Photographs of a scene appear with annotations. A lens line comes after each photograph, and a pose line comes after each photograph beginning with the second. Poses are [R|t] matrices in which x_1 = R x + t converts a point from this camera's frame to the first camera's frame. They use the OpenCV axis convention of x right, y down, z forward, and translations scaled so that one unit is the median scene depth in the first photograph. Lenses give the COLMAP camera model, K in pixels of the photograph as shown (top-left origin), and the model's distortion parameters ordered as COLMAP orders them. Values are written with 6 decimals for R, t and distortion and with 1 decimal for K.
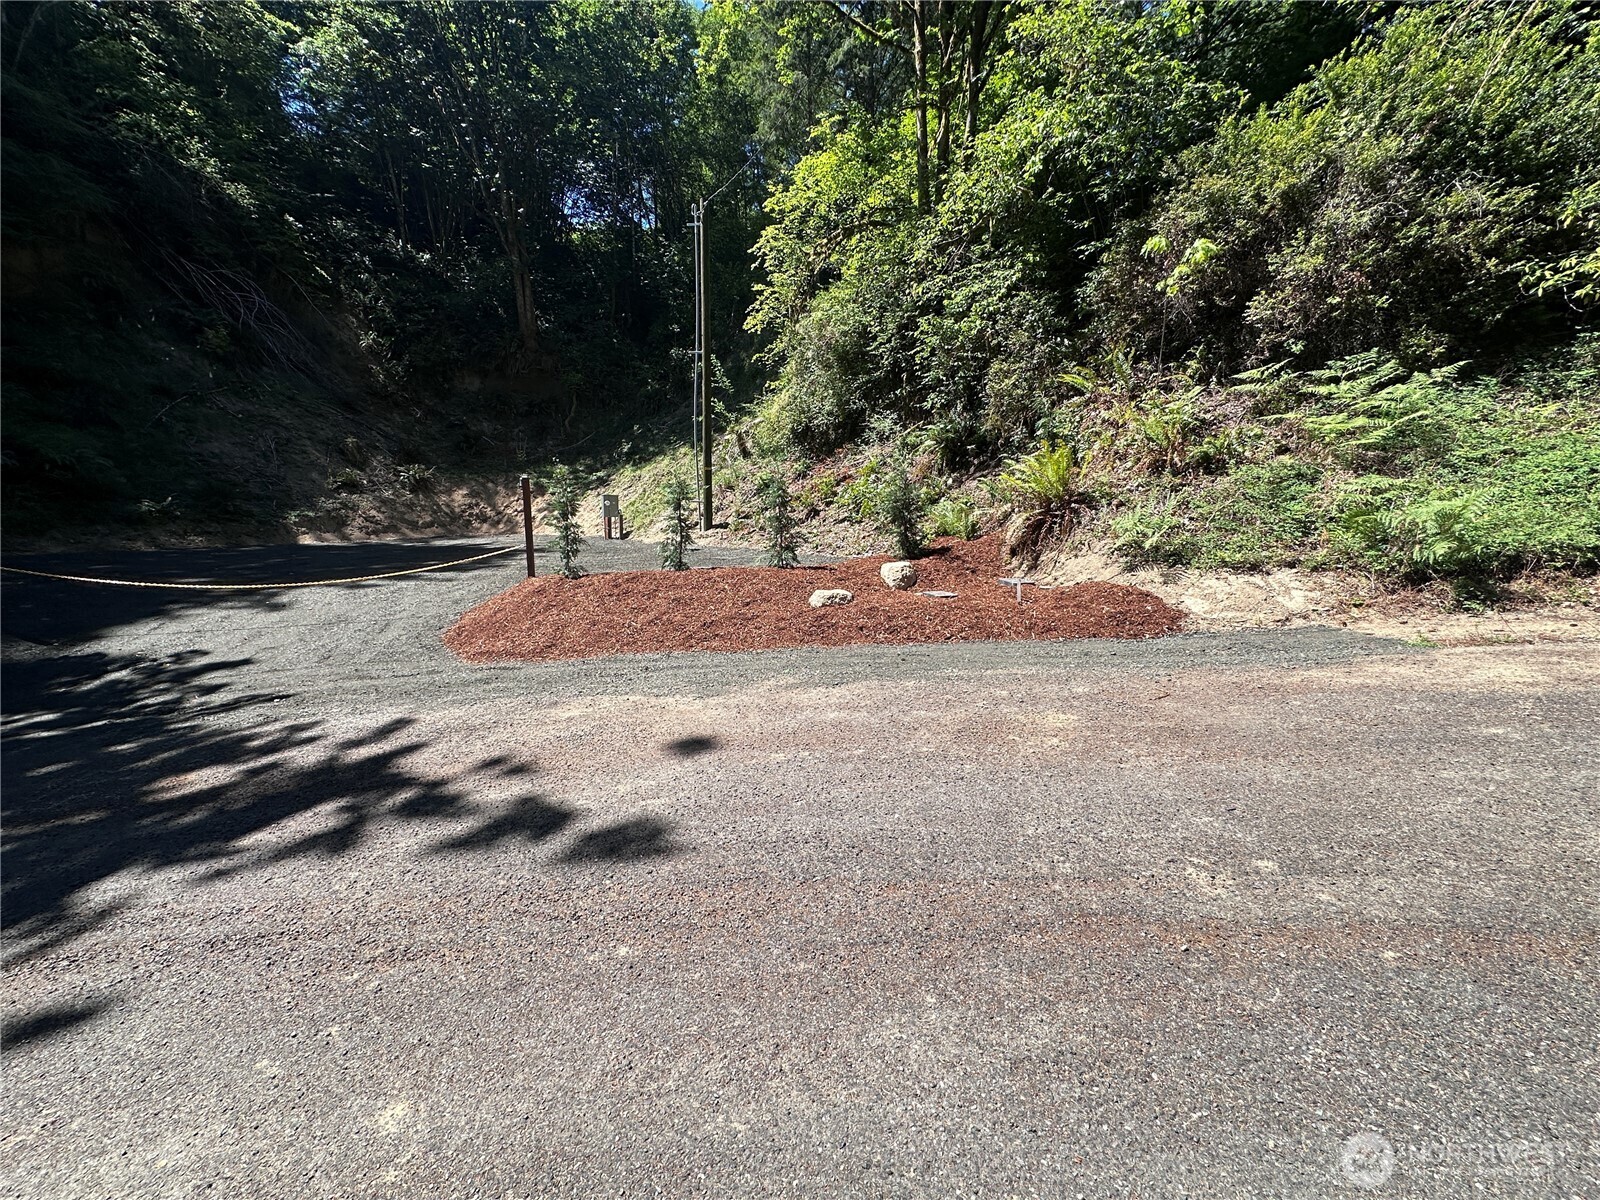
lens RADIAL K [[639.9, 0, 802.0], [0, 639.9, 599.6], [0, 0, 1]] dist [-0.003739, 0.000974]
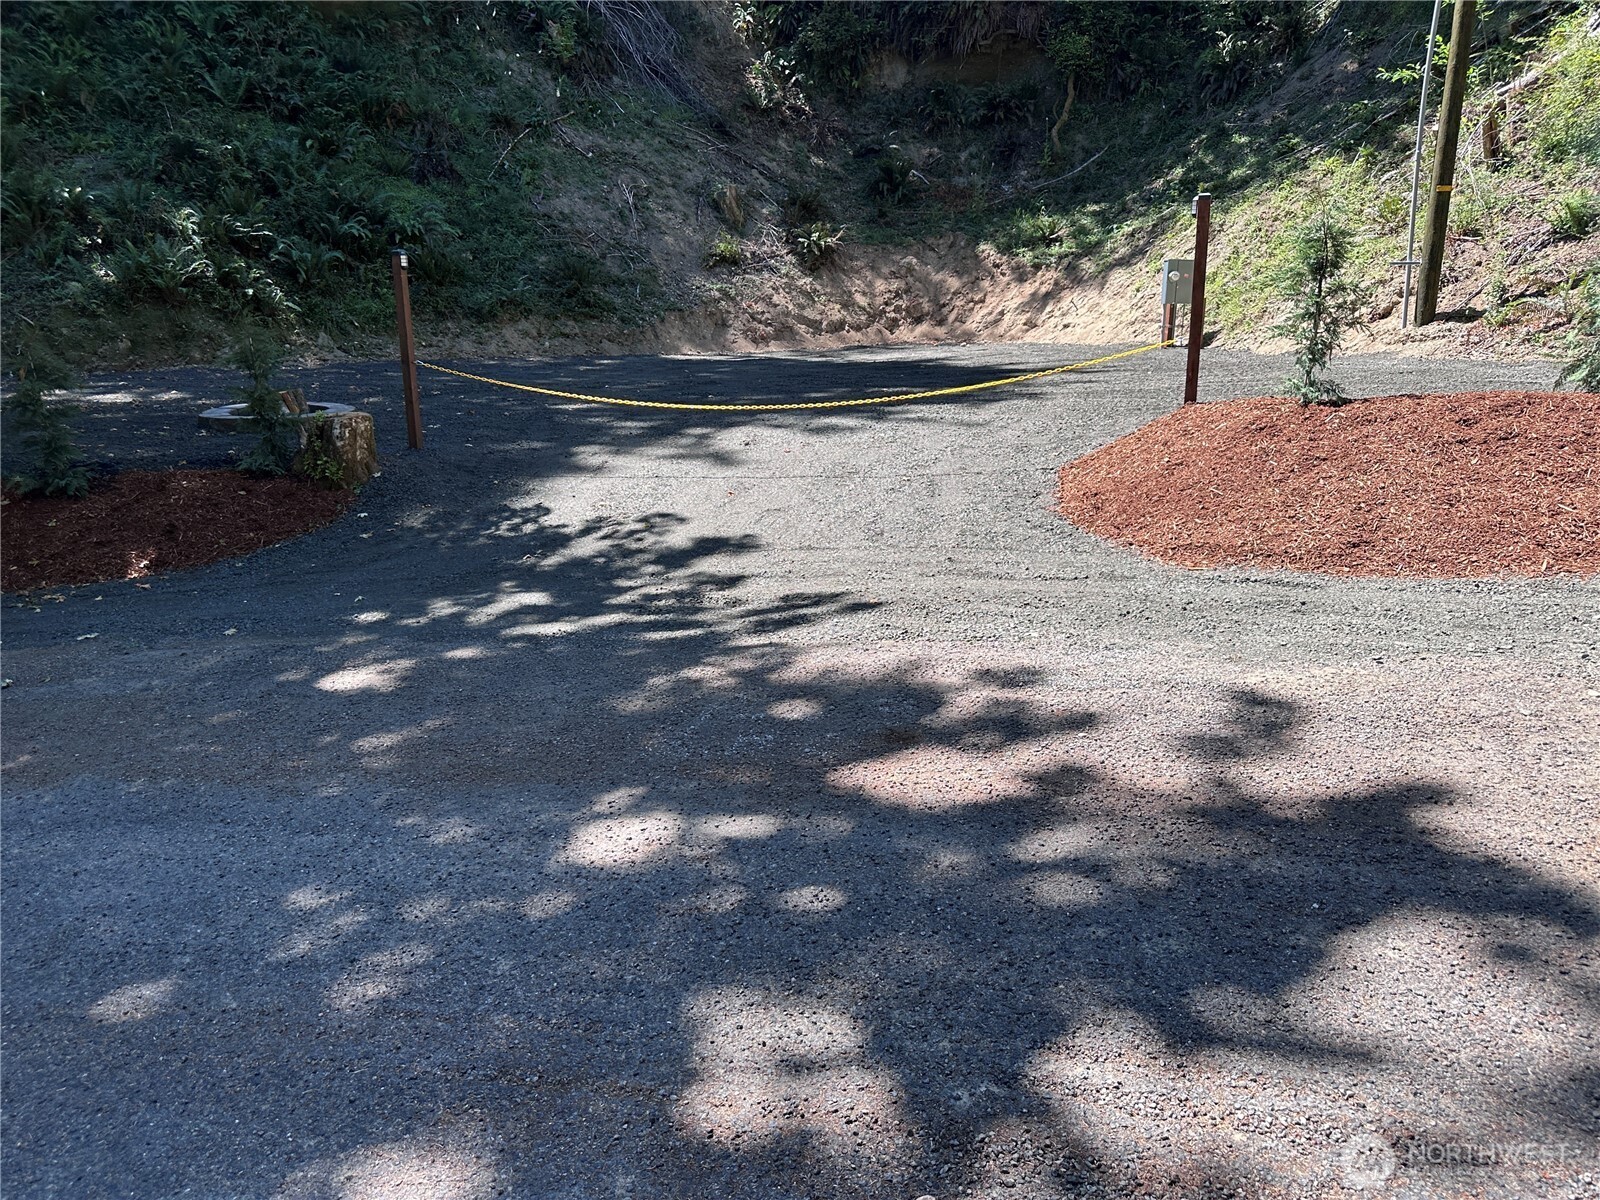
lens RADIAL K [[1129.4, 0, 798.1], [0, 1129.4, 600.8], [0, 0, 1]] dist [0.054972, -0.068280]
pose [[0.886217, 0.105037, -0.451206, -0.127857], [-0.054810, 0.990890, 0.123018, 0.011379], [0.460017, -0.084290, 0.883900, 0.028531]]
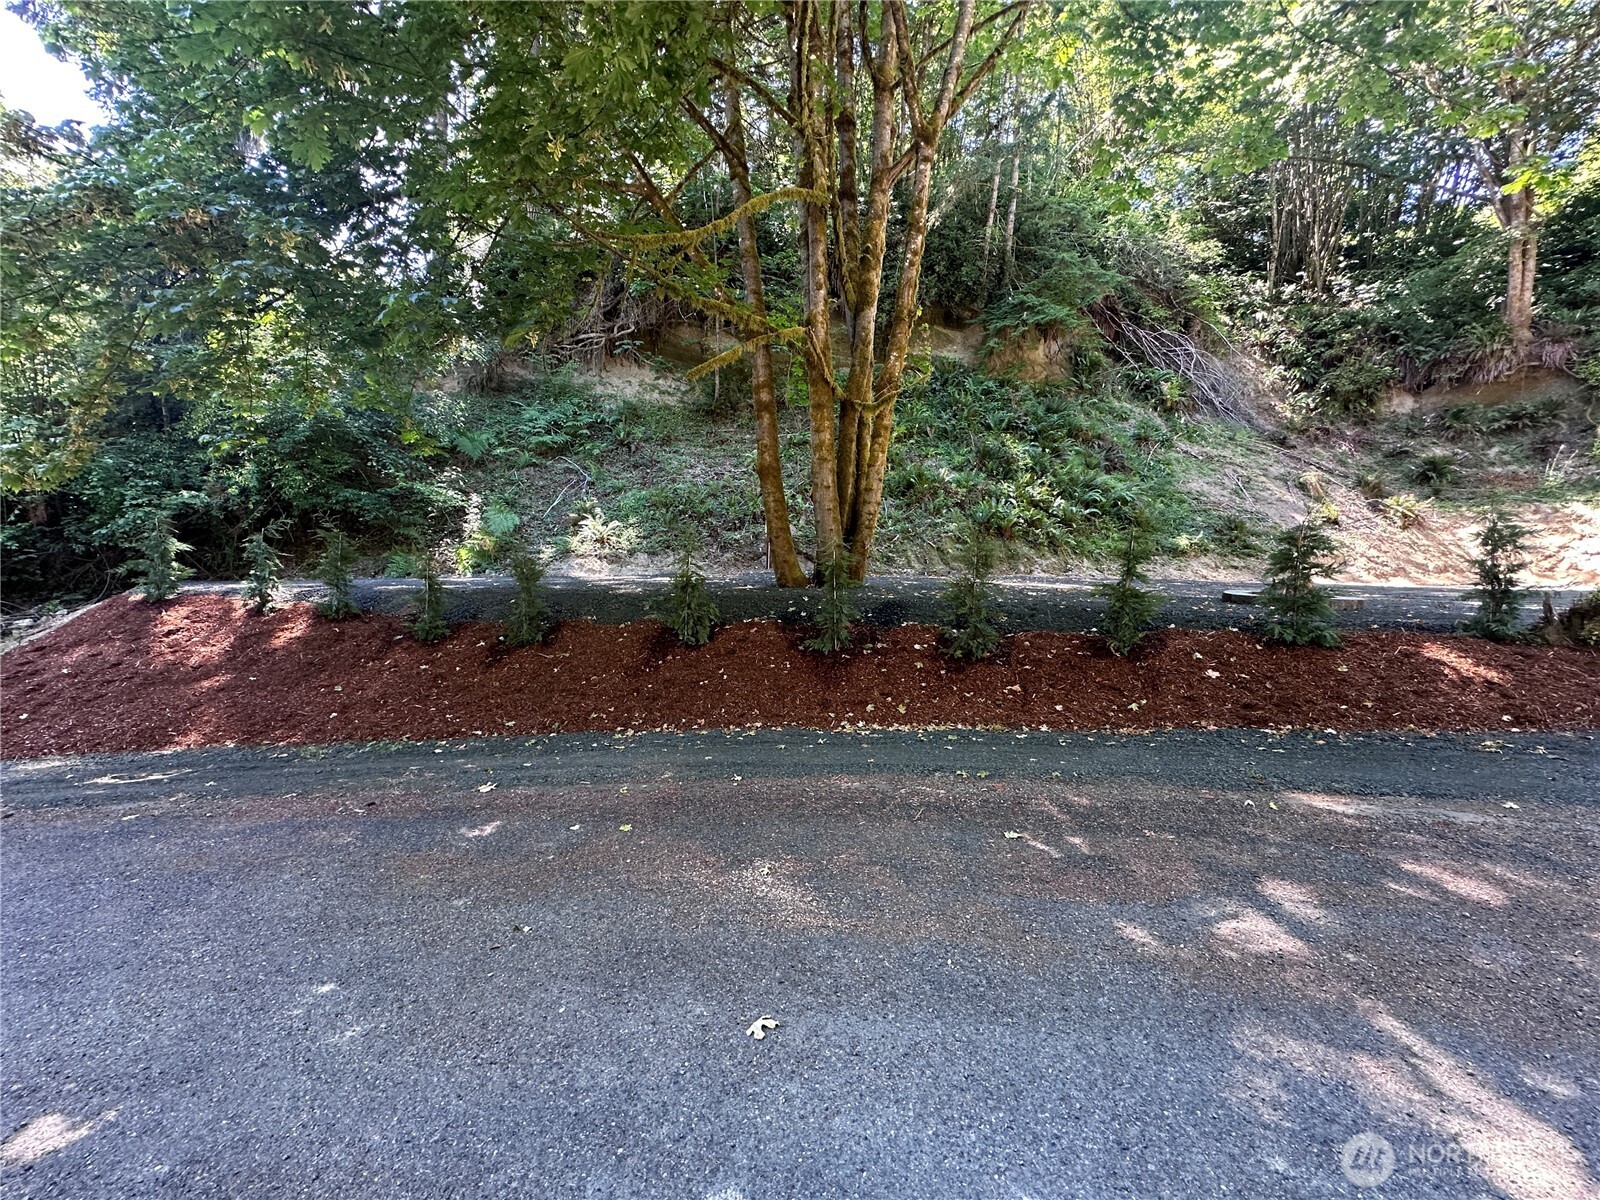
lens RADIAL K [[639.9, 0, 798.7], [0, 639.9, 600.2], [0, 0, 1]] dist [-0.003739, 0.000974]
pose [[0.609901, 0.047354, -0.791062, -0.515860], [-0.136450, 0.989580, -0.045964, 0.068191], [0.780642, 0.135974, 0.610007, -0.067433]]
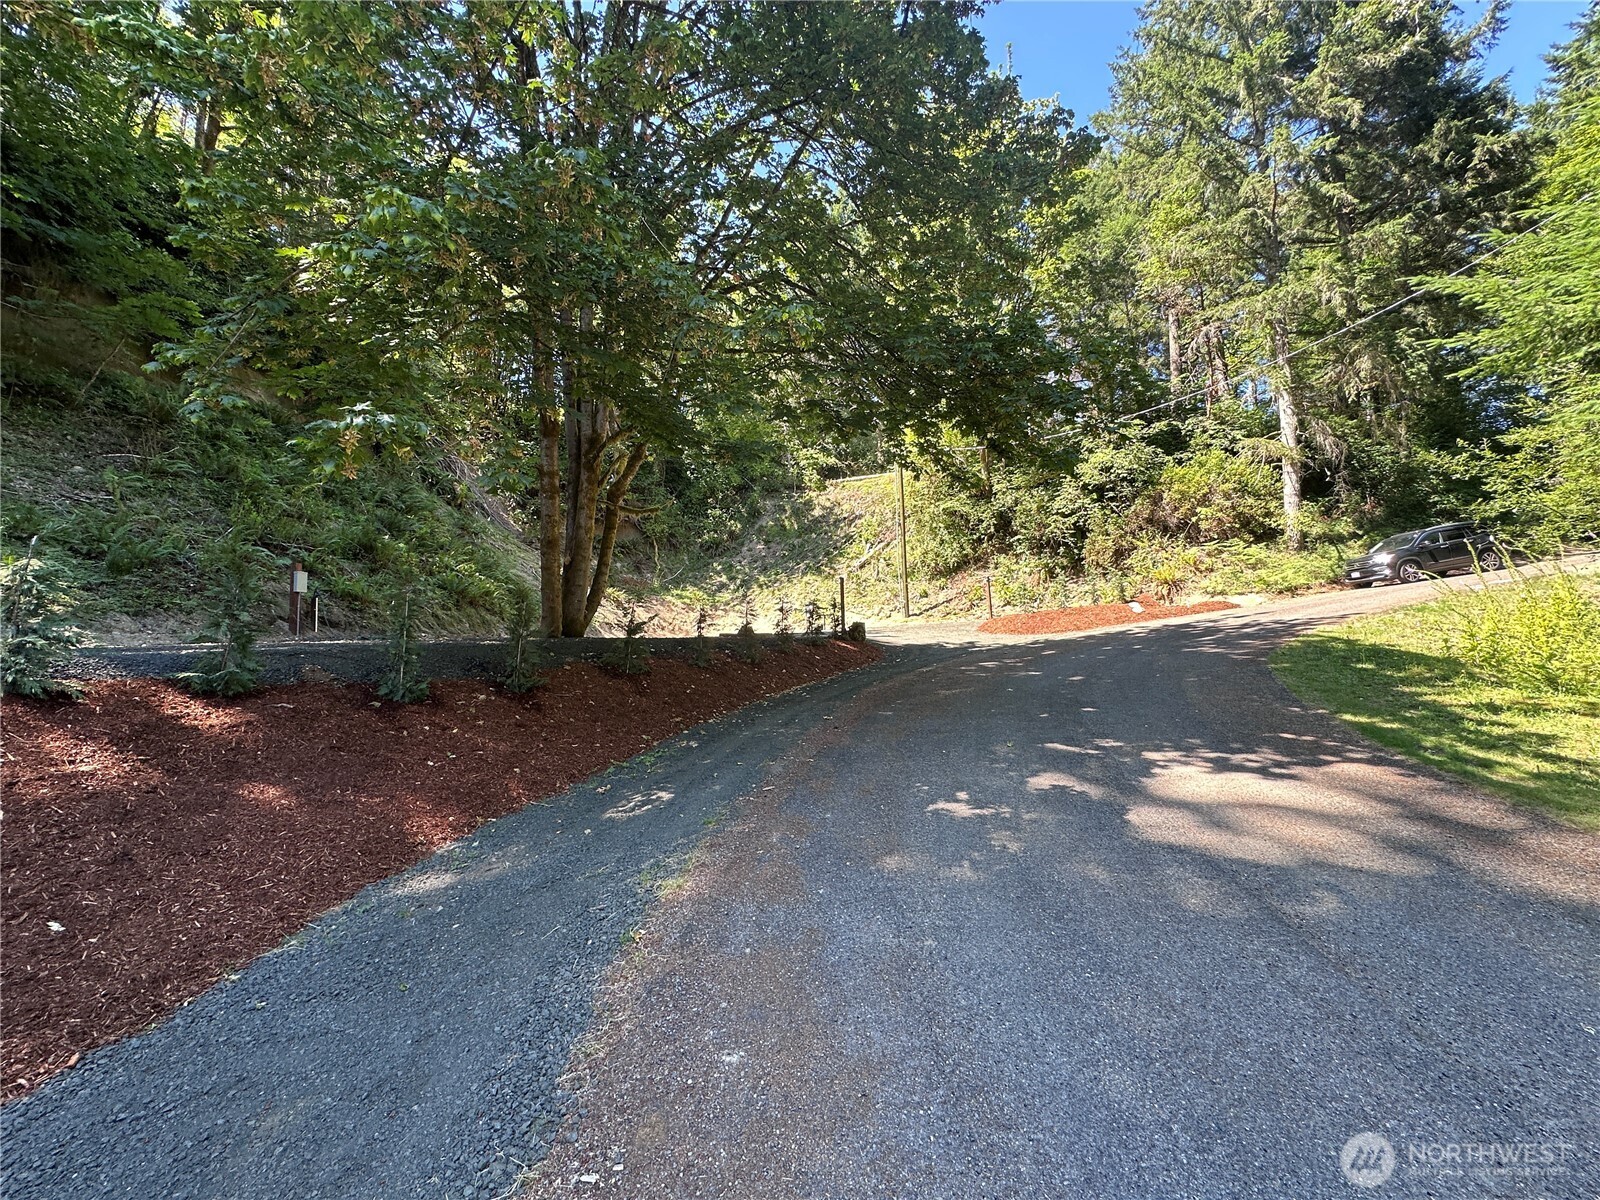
lens RADIAL K [[639.9, 0, 801.2], [0, 639.9, 598.5], [0, 0, 1]] dist [-0.003739, 0.000974]
pose [[0.917037, -0.009835, 0.398680, -0.927288], [0.099075, 0.973973, -0.203864, 0.141658], [-0.386298, 0.226450, 0.894144, -0.394109]]
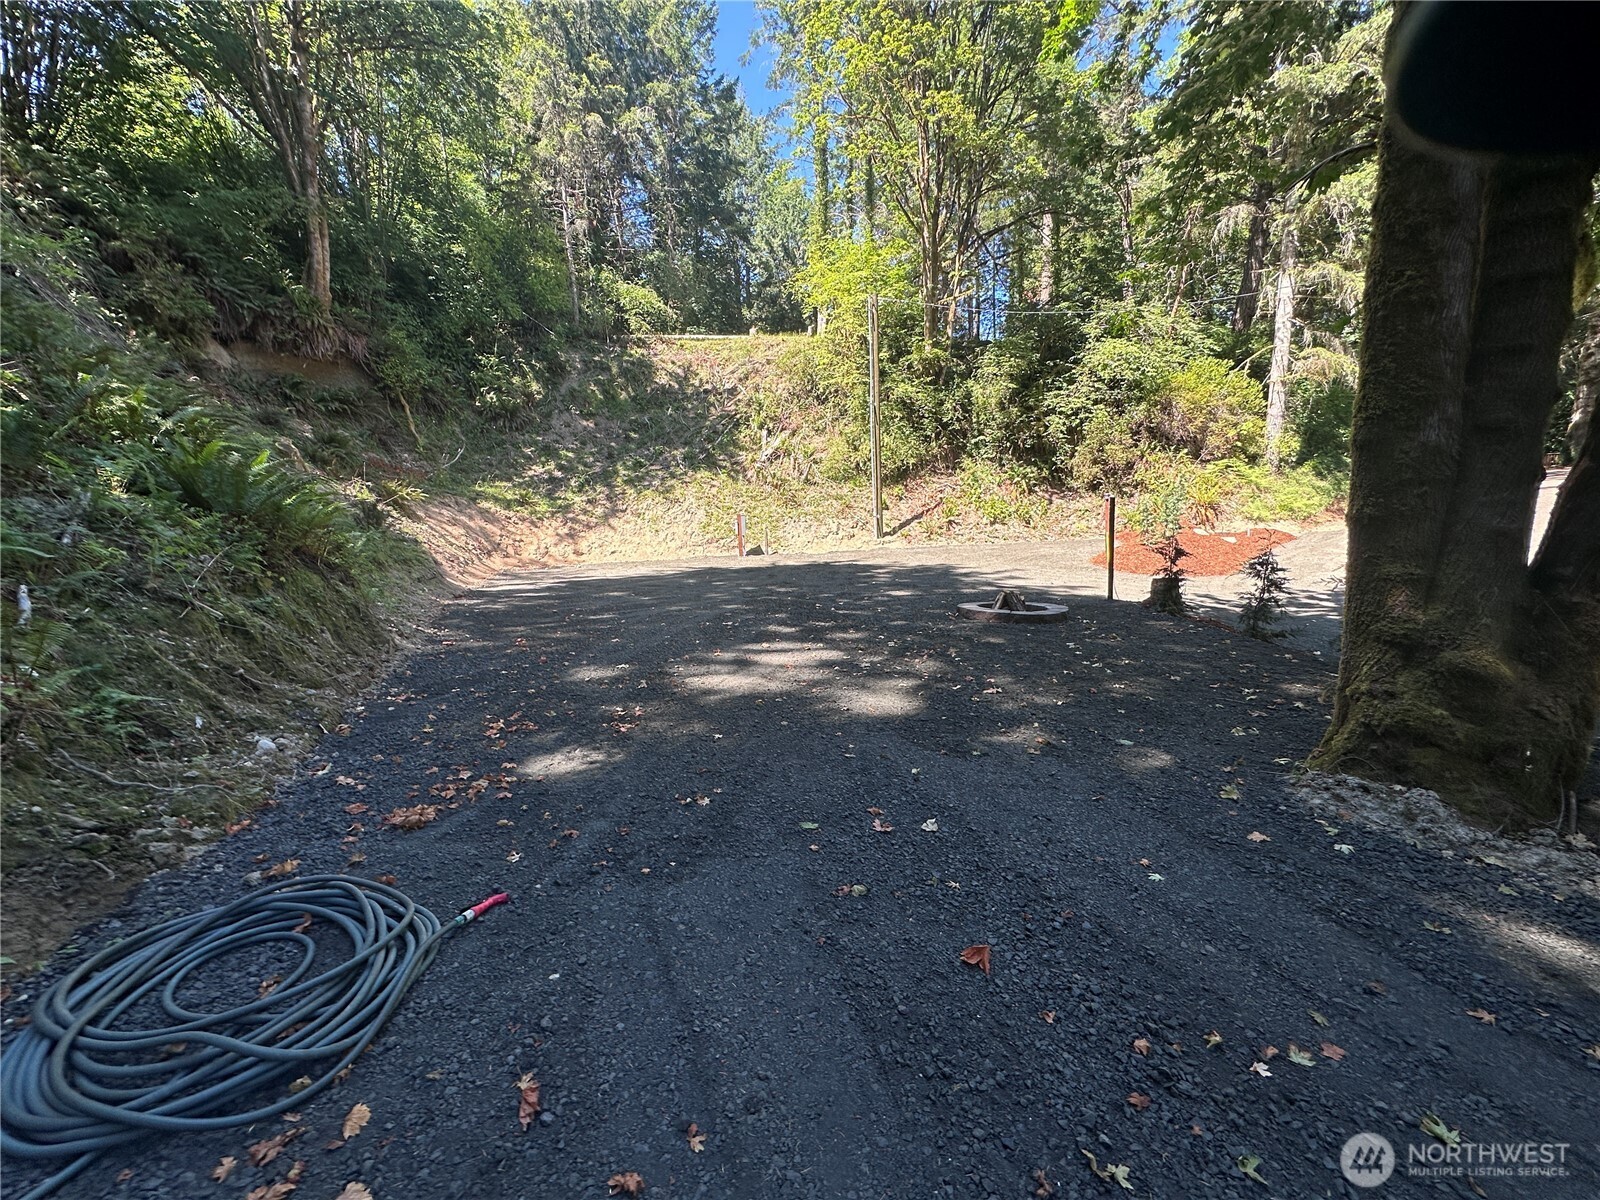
lens RADIAL K [[639.9, 0, 798.0], [0, 639.9, 608.8], [0, 0, 1]] dist [-0.003739, 0.000974]
pose [[0.610168, -0.125220, 0.782314, -1.084030], [0.151921, 0.987600, 0.039587, -0.032914], [-0.777570, 0.094695, 0.621625, 0.264457]]
